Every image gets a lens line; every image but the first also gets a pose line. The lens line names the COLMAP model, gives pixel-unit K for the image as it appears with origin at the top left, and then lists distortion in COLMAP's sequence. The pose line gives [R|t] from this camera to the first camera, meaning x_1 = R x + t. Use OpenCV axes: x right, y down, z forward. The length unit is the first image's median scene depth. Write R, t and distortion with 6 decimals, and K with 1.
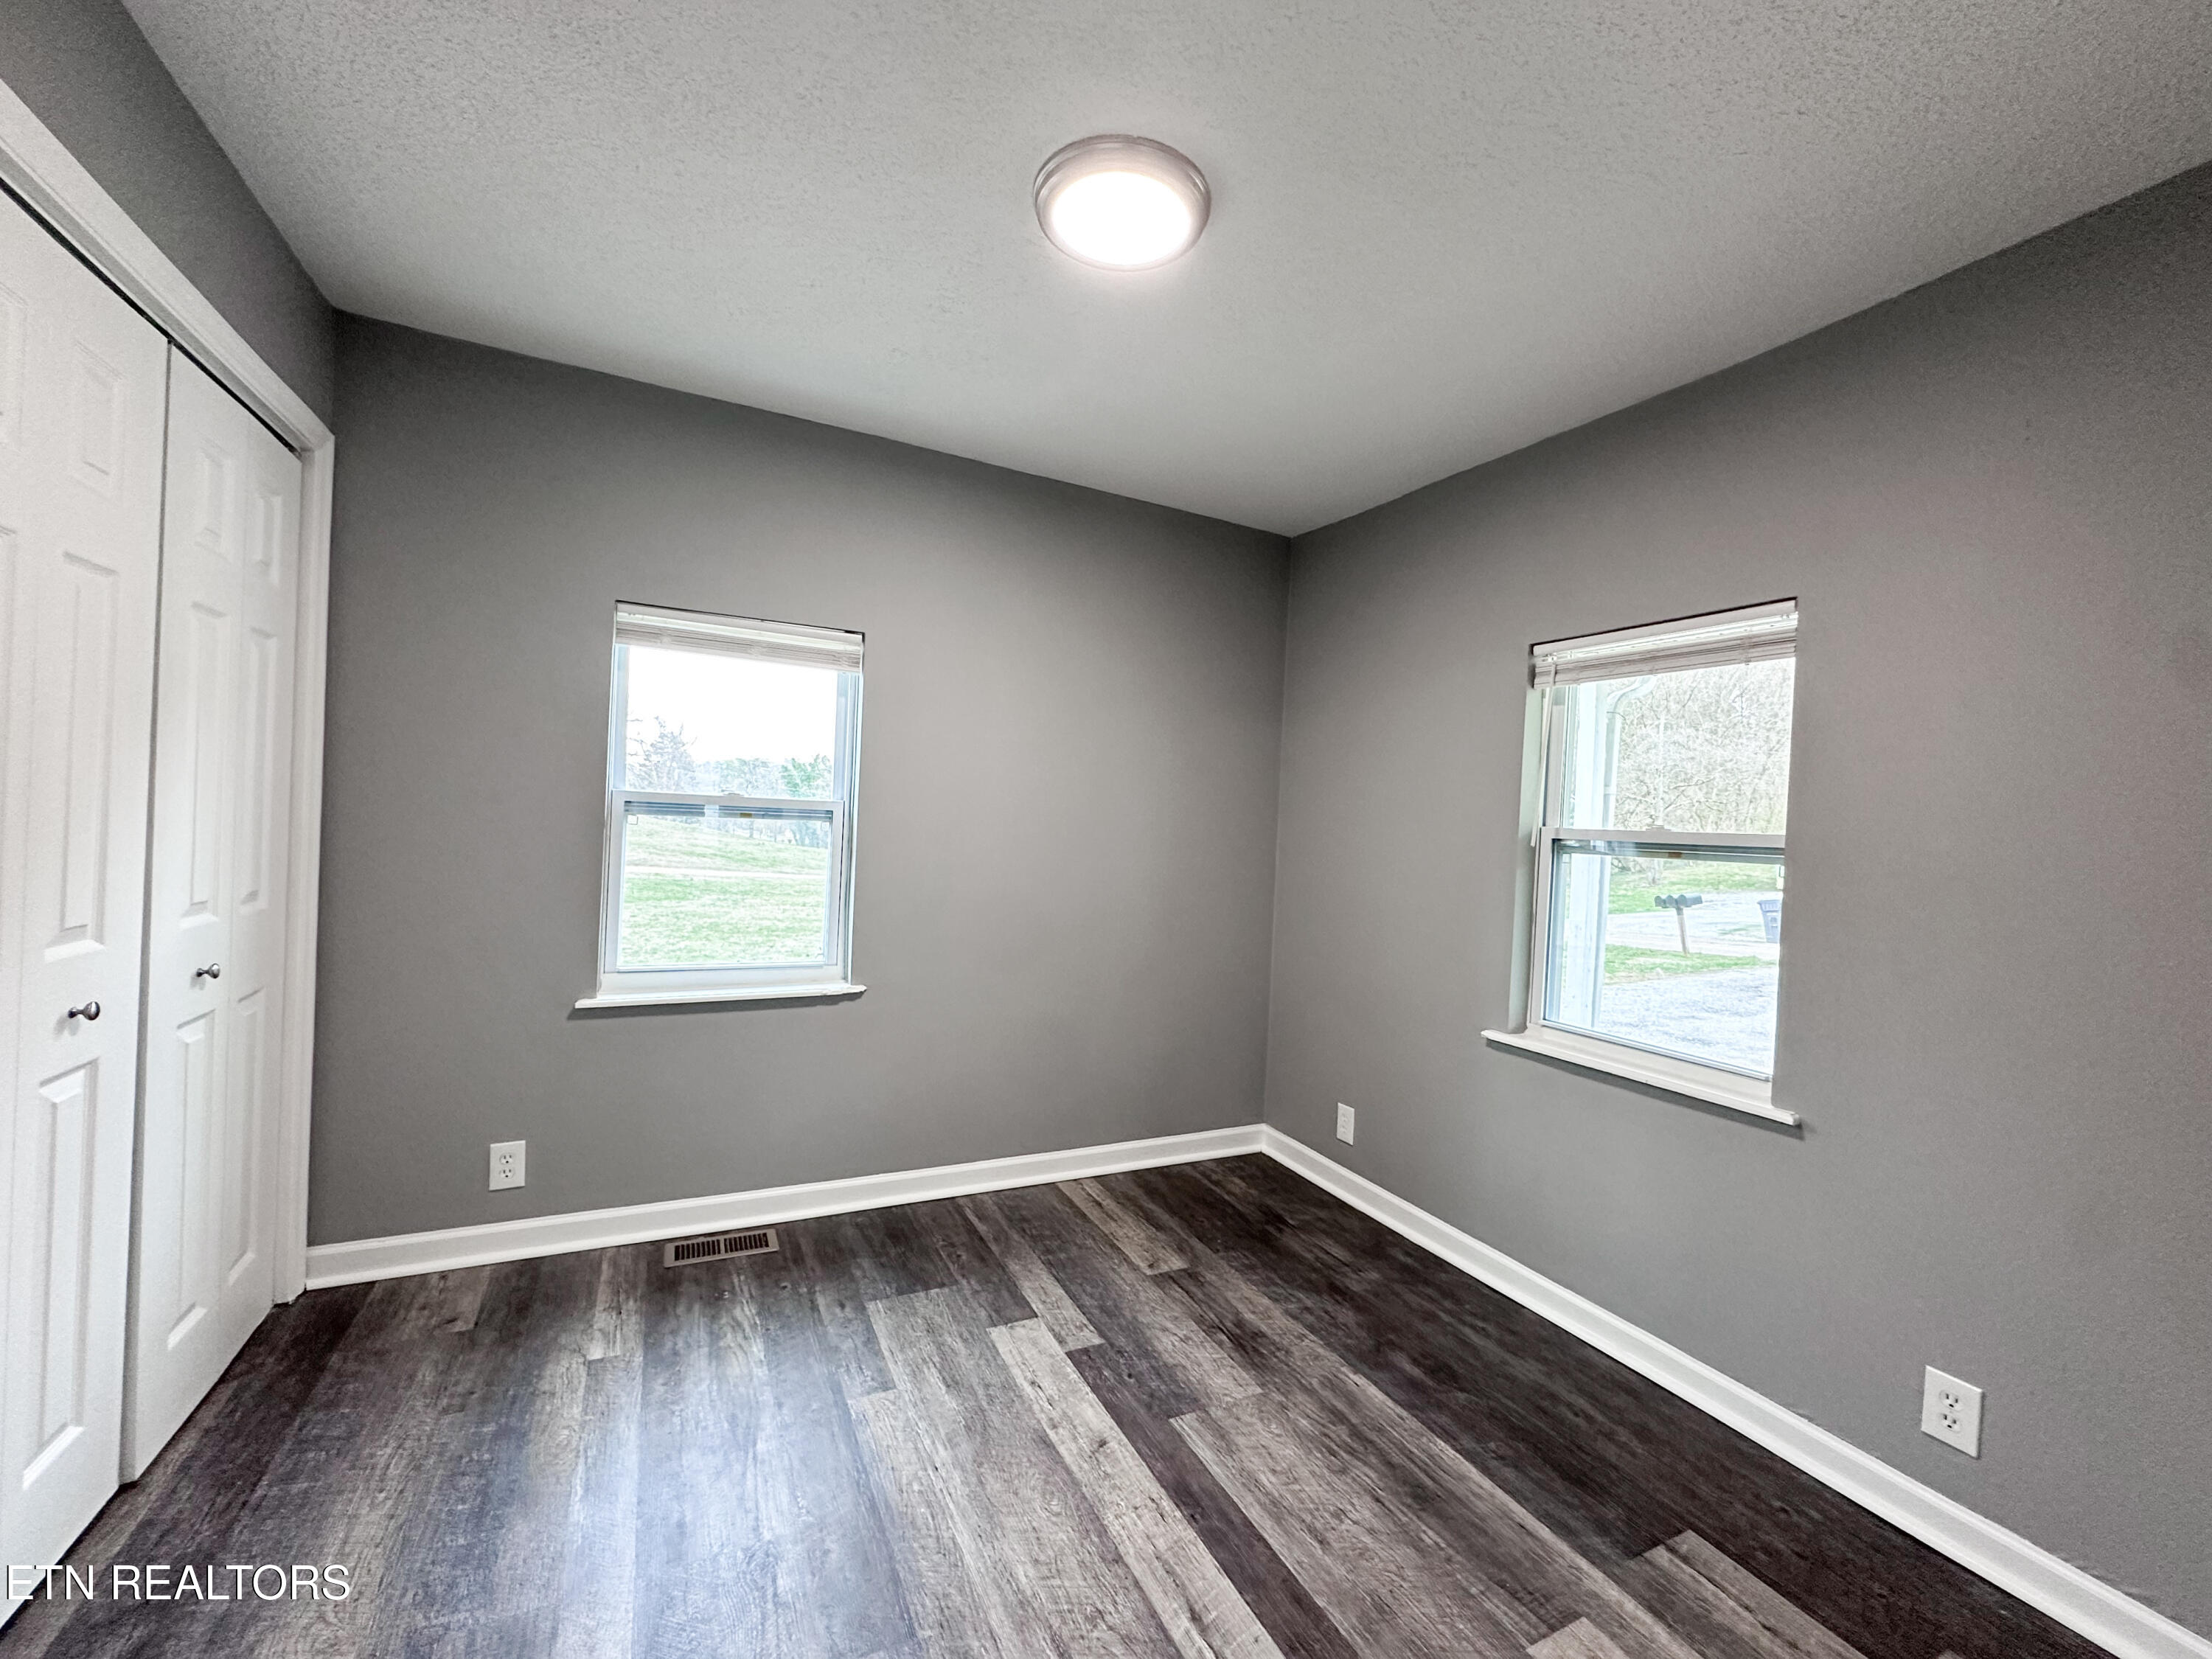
lens RADIAL K [[886.9, 0, 1106.0], [0, 886.9, 837.7], [0, 0, 1]] dist [-0.010146, 0.001147]
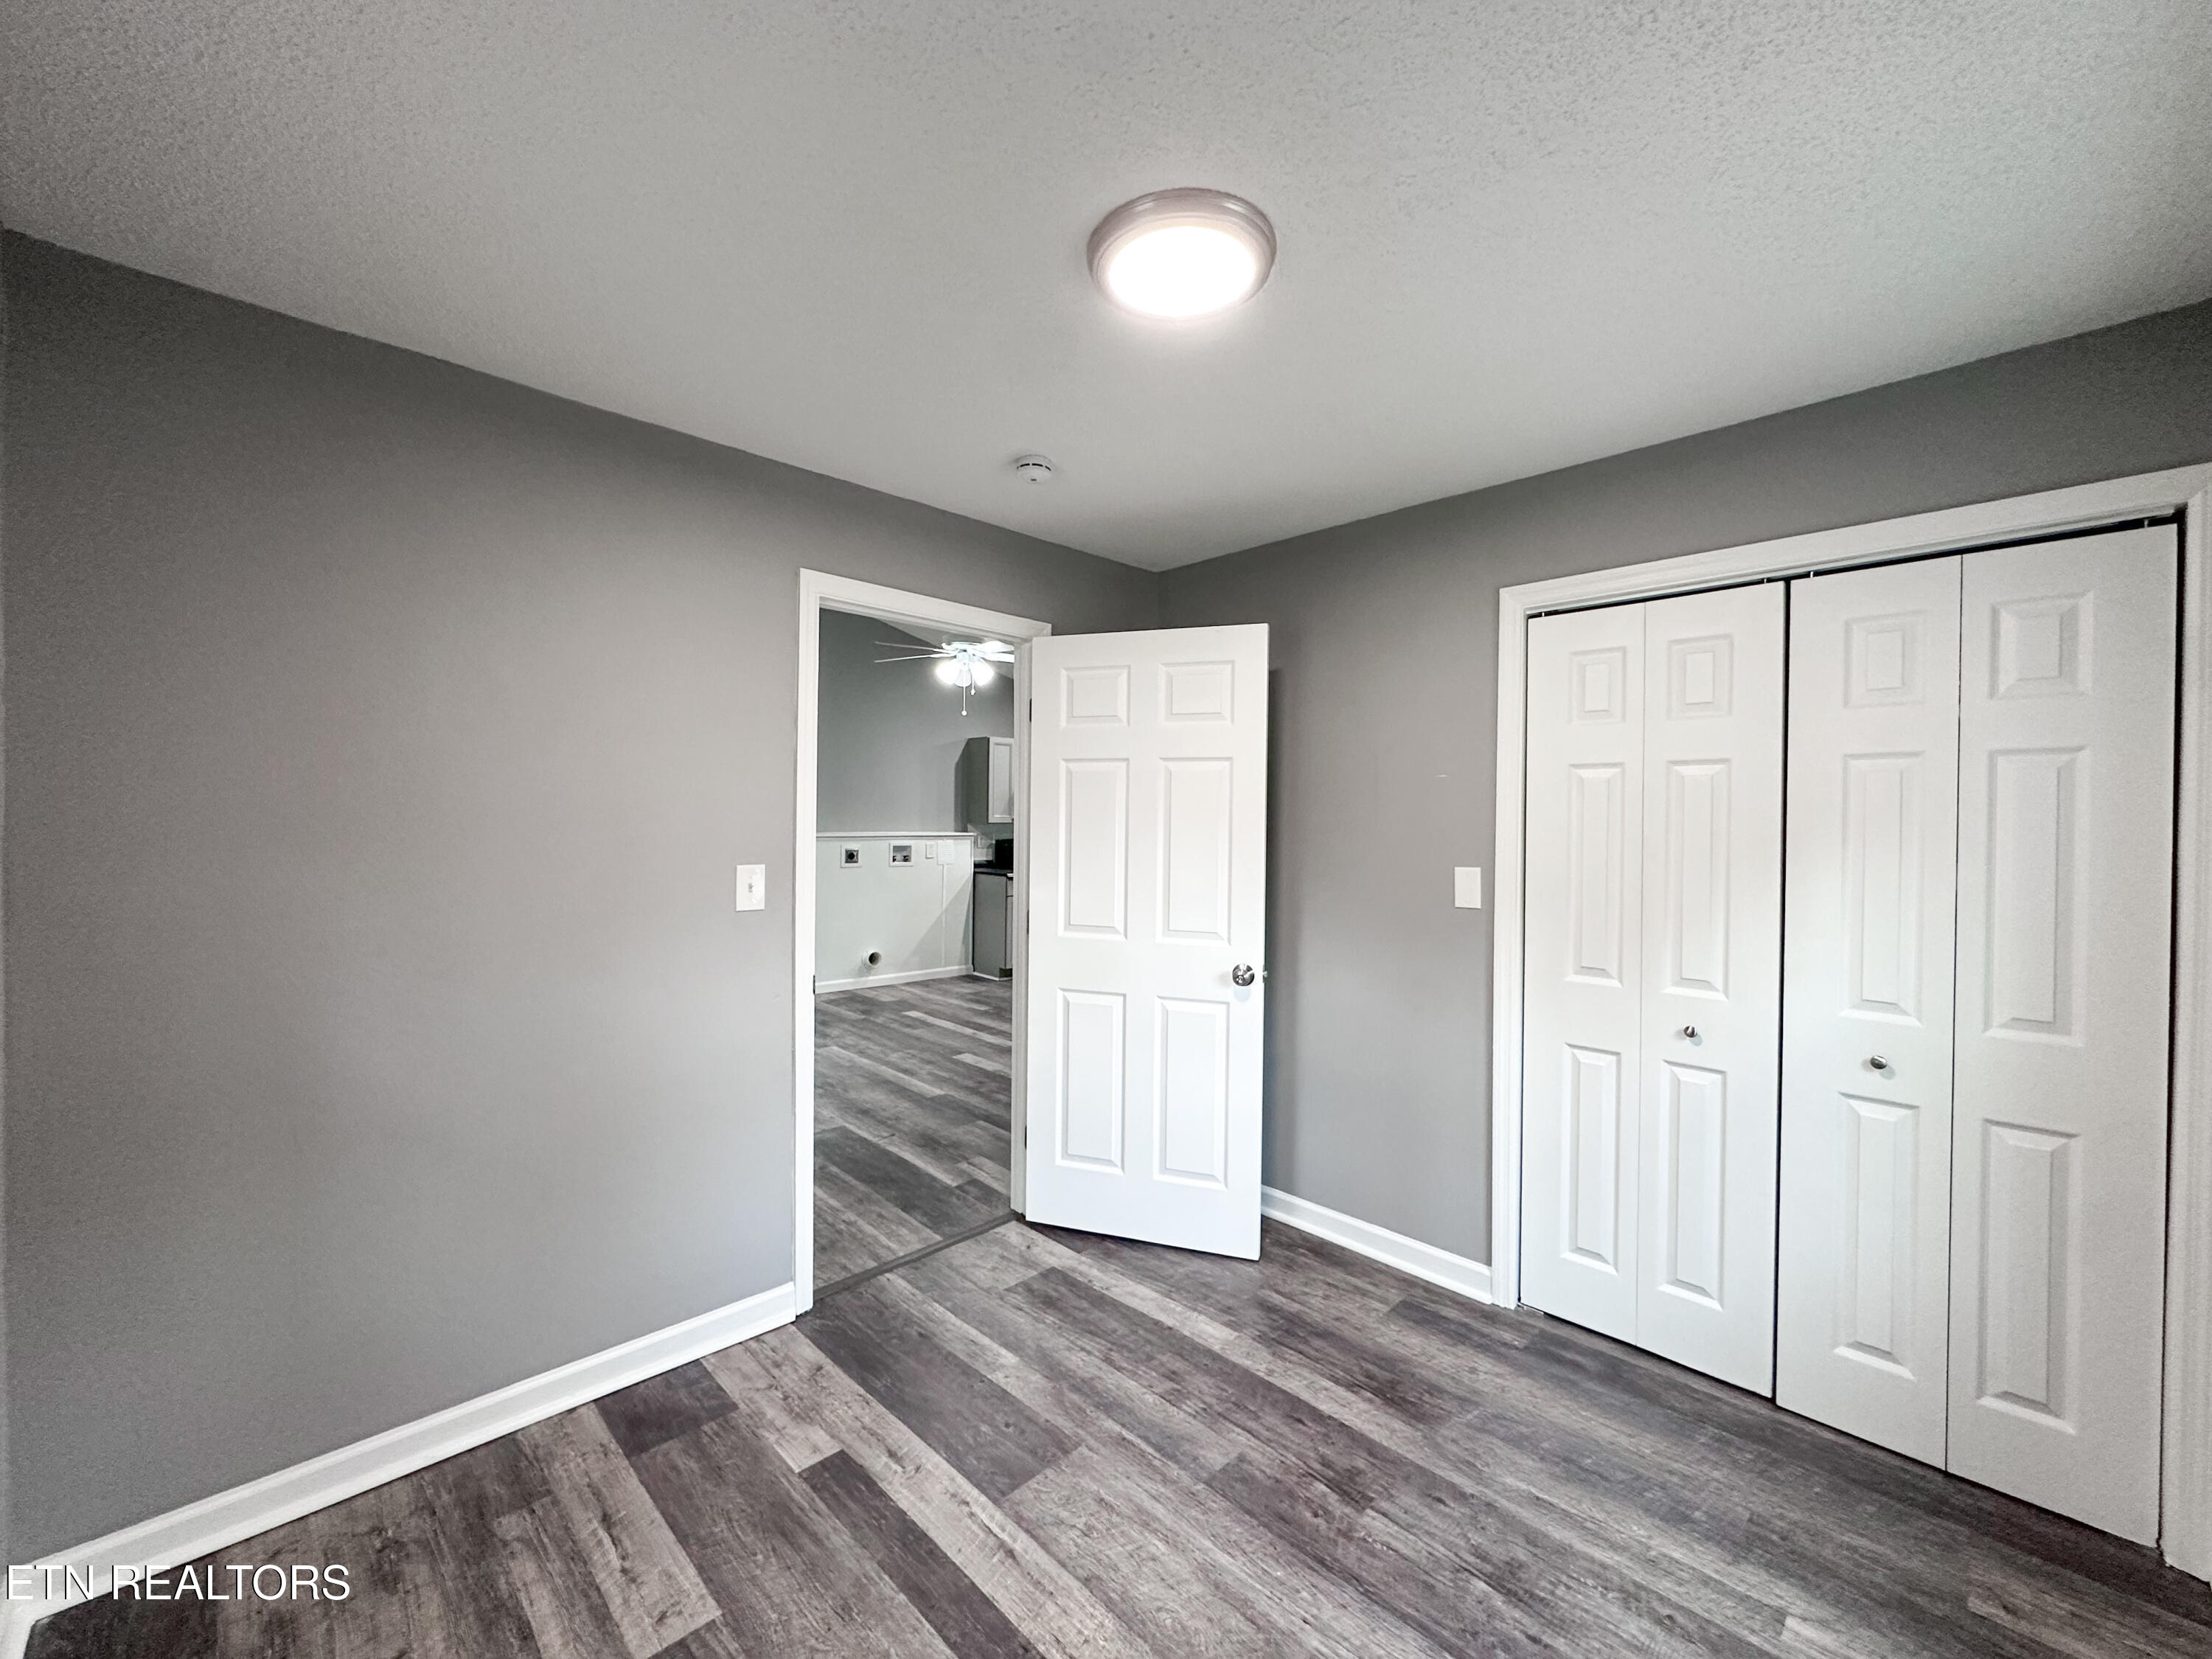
lens RADIAL K [[886.9, 0, 1107.8], [0, 886.9, 834.2], [0, 0, 1]] dist [-0.010146, 0.001147]
pose [[-0.948582, -0.051702, -0.312282, 0.377617], [-0.063581, 0.997585, 0.027970, -0.134313], [0.310081, 0.046387, -0.949578, 2.009840]]
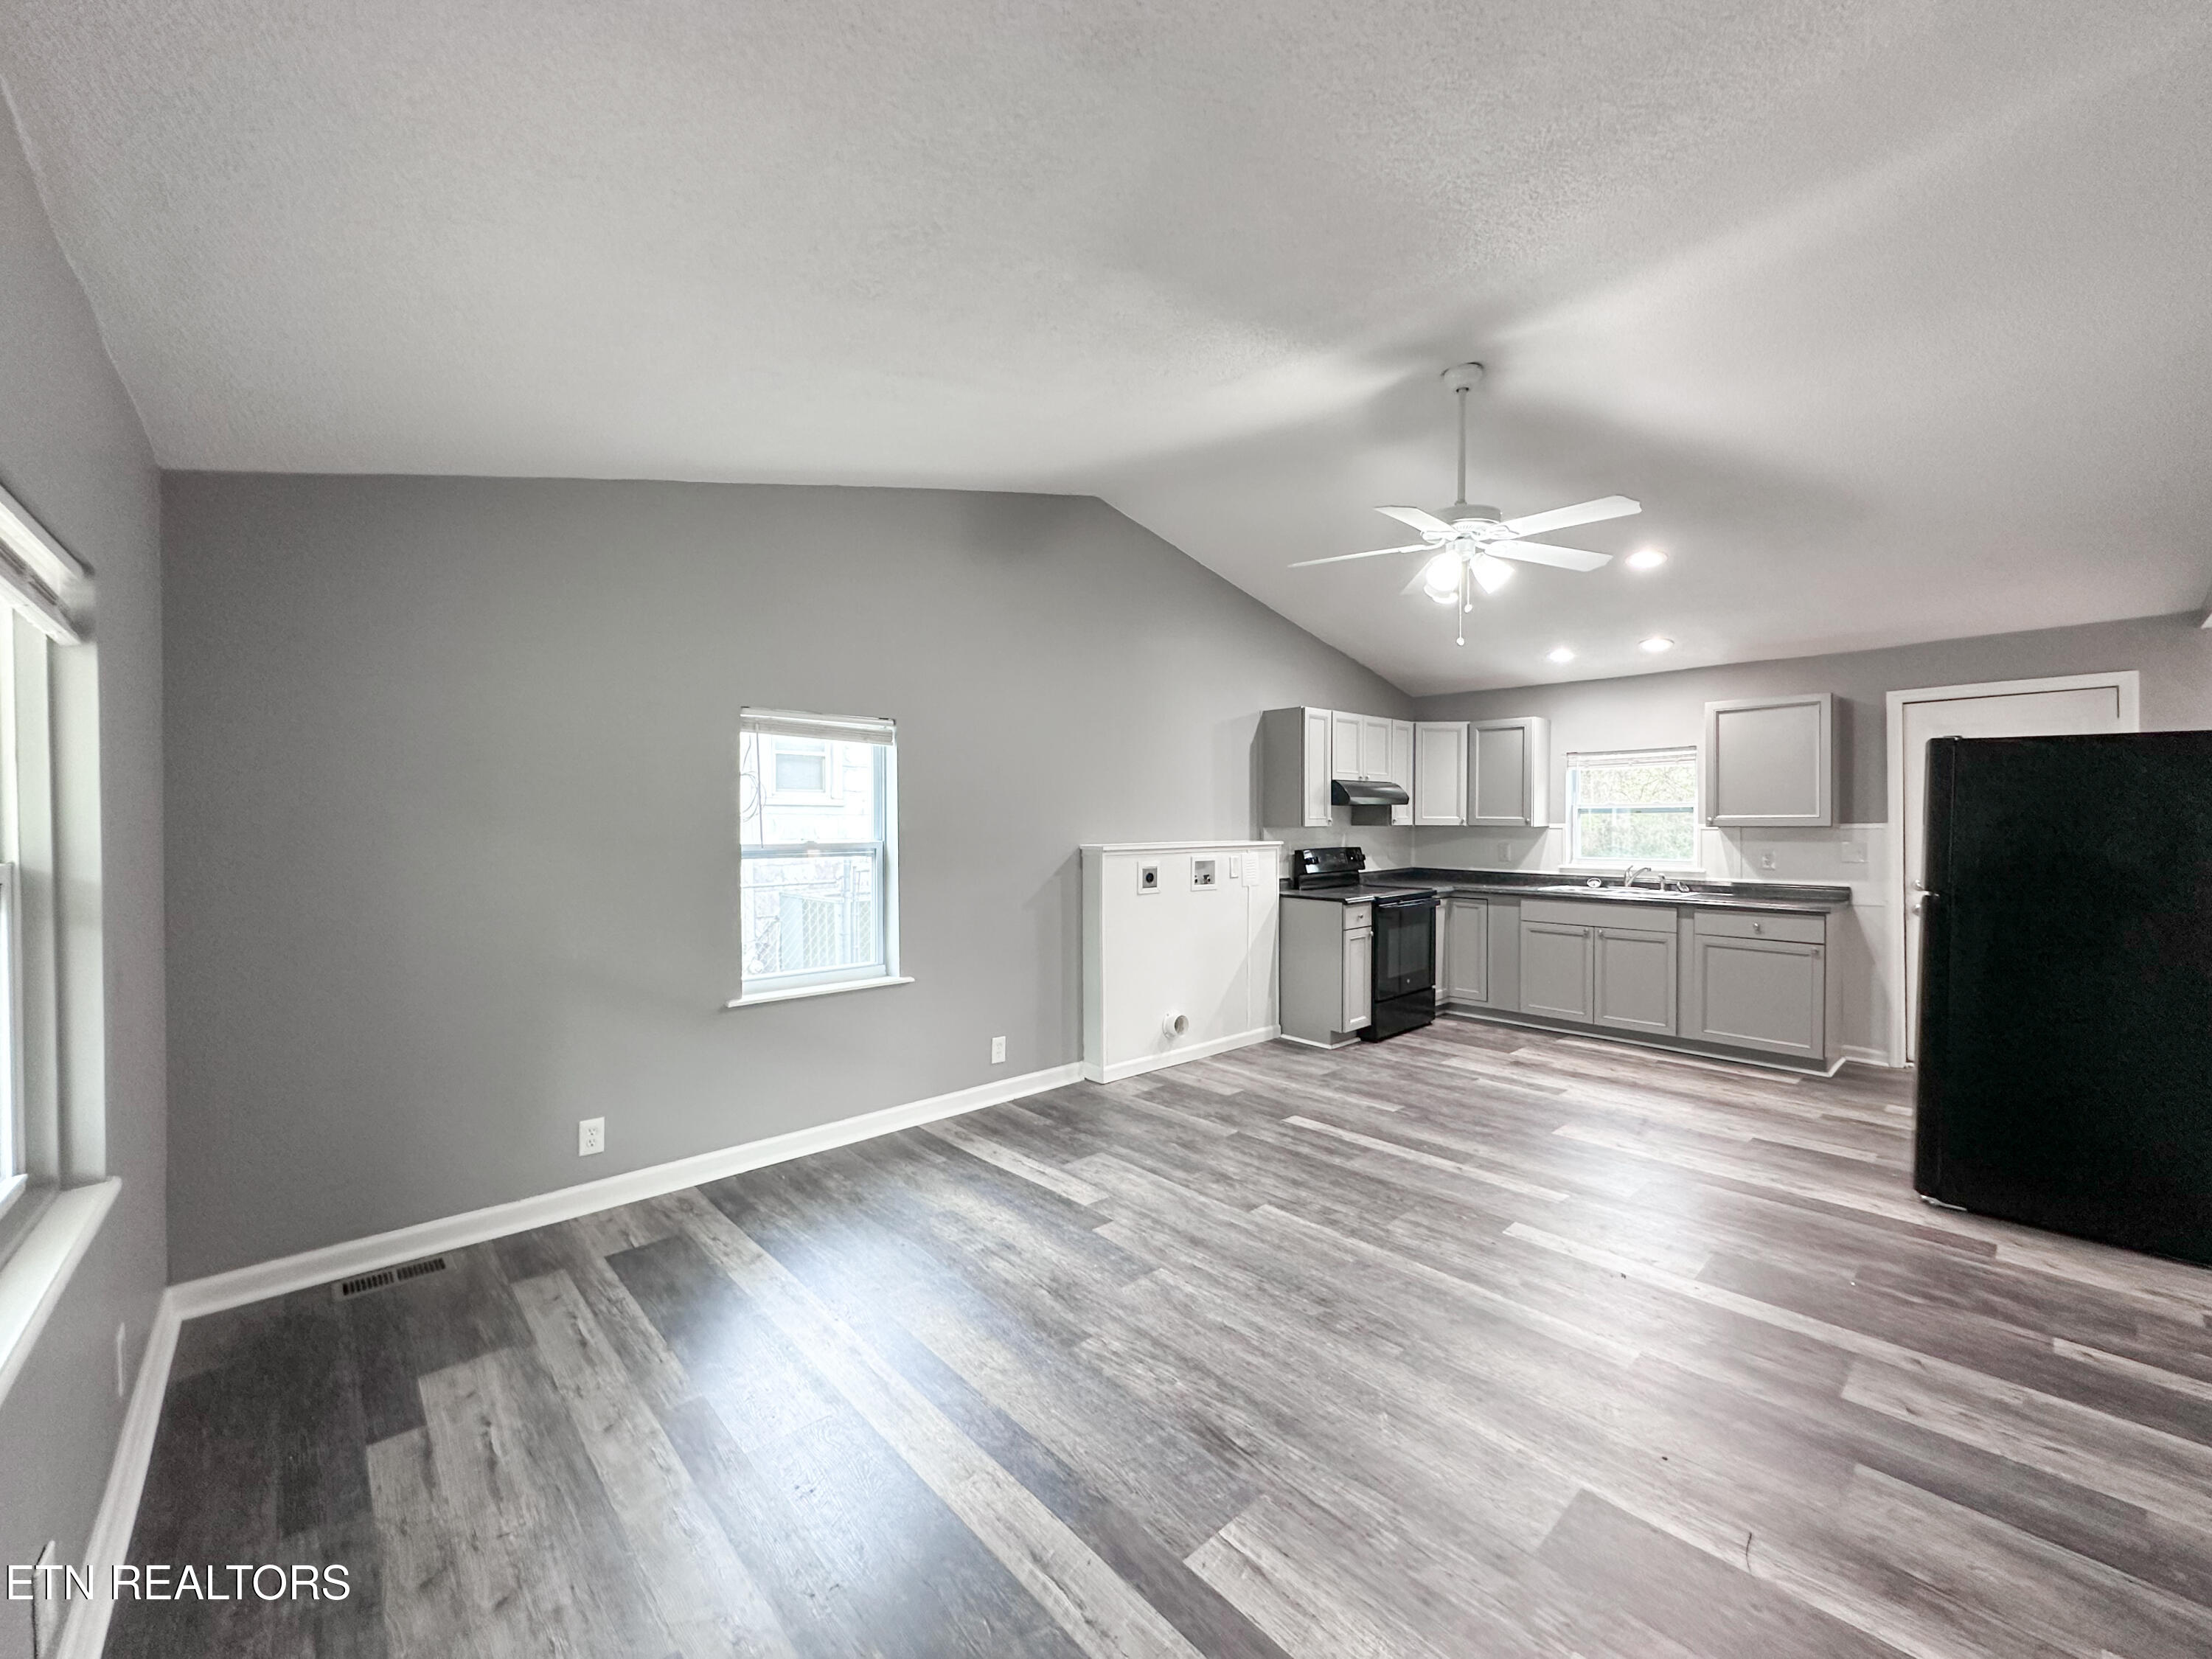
lens RADIAL K [[886.9, 0, 1093.2], [0, 886.9, 847.0], [0, 0, 1]] dist [-0.010146, 0.001147]
pose [[-0.962595, -0.034015, -0.268802, 0.749154], [-0.045678, 0.998262, 0.037249, -0.088347], [0.267068, 0.048134, -0.962475, 1.250719]]
